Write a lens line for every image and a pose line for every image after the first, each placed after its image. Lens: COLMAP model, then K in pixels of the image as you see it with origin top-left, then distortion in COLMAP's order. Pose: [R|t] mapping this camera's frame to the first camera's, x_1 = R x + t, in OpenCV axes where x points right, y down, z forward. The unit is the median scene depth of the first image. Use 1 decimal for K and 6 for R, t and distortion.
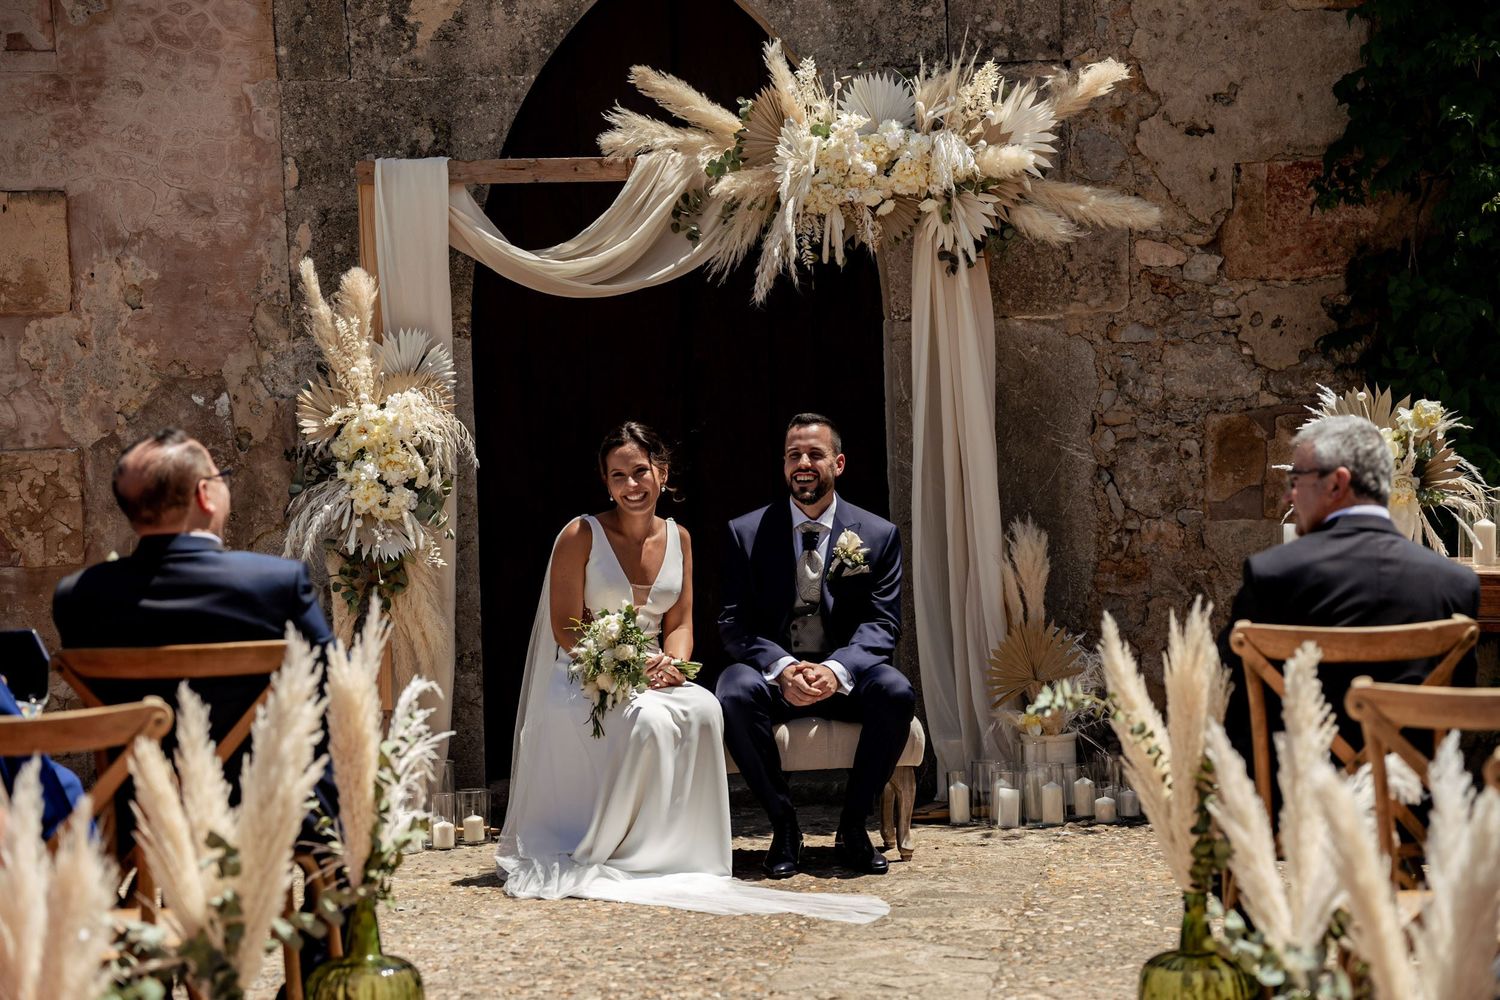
lens RADIAL K [[3775.2, 0, 763.7], [0, 3775.2, 493.9], [0, 0, 1]] dist [0.561933, 0.000000]
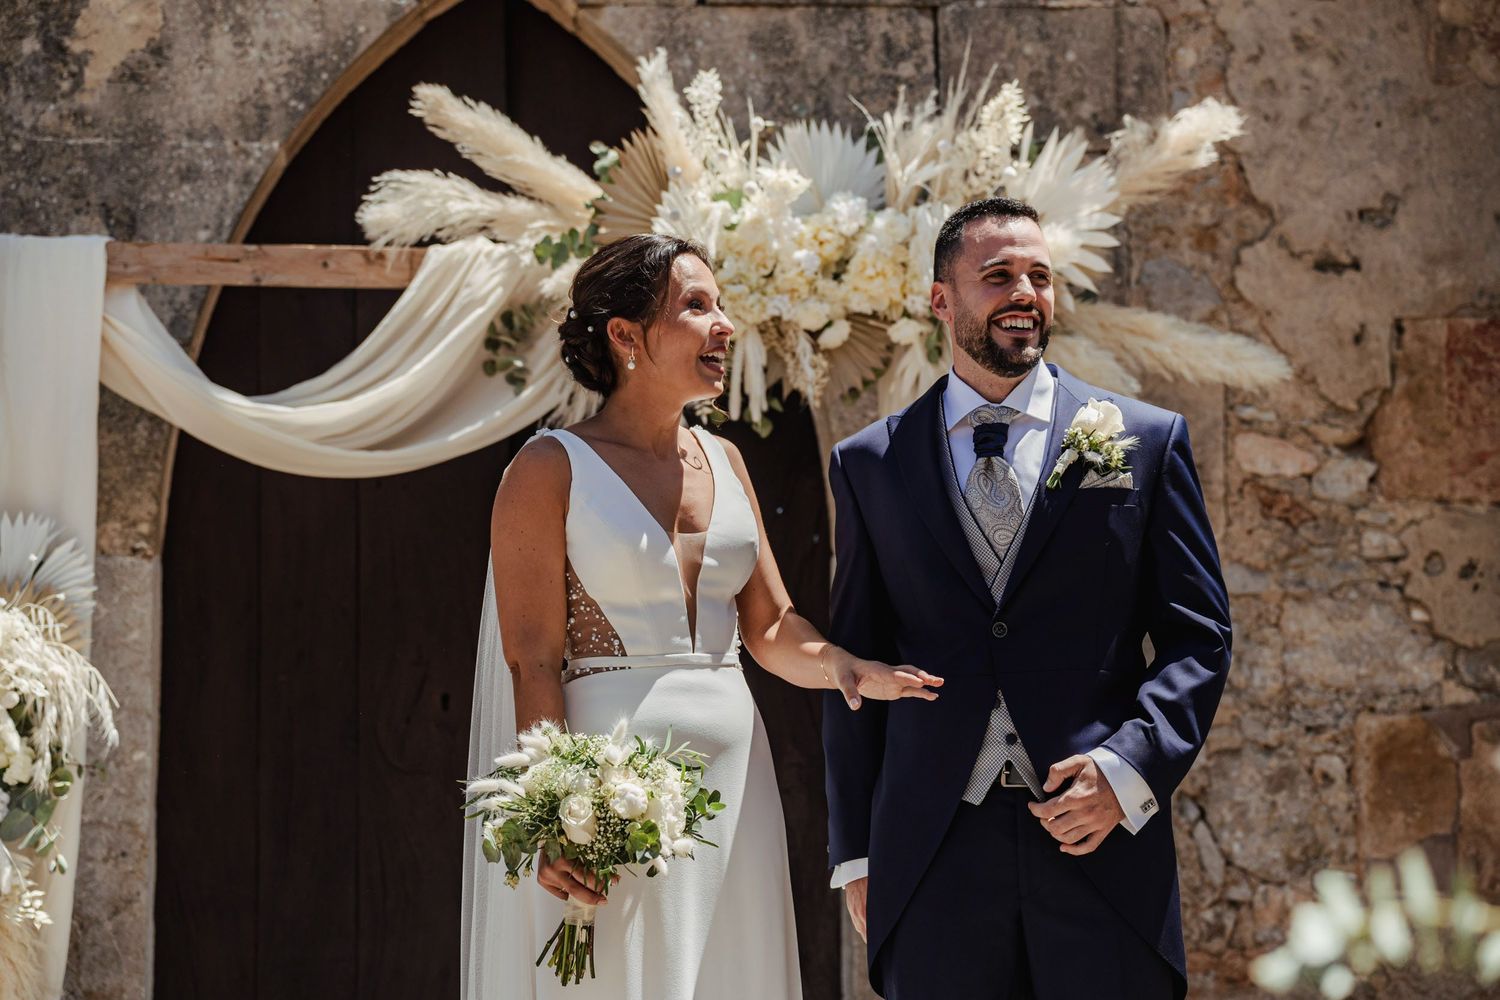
lens RADIAL K [[3144.2, 0, 763.1], [0, 3144.2, 494.1], [0, 0, 1]] dist [0.533177, 0.000000]
pose [[0.999812, 0.018649, -0.005339, 0.023296], [-0.019298, 0.984159, -0.176232, 0.037996], [0.001968, 0.176302, 0.984334, 0.494481]]
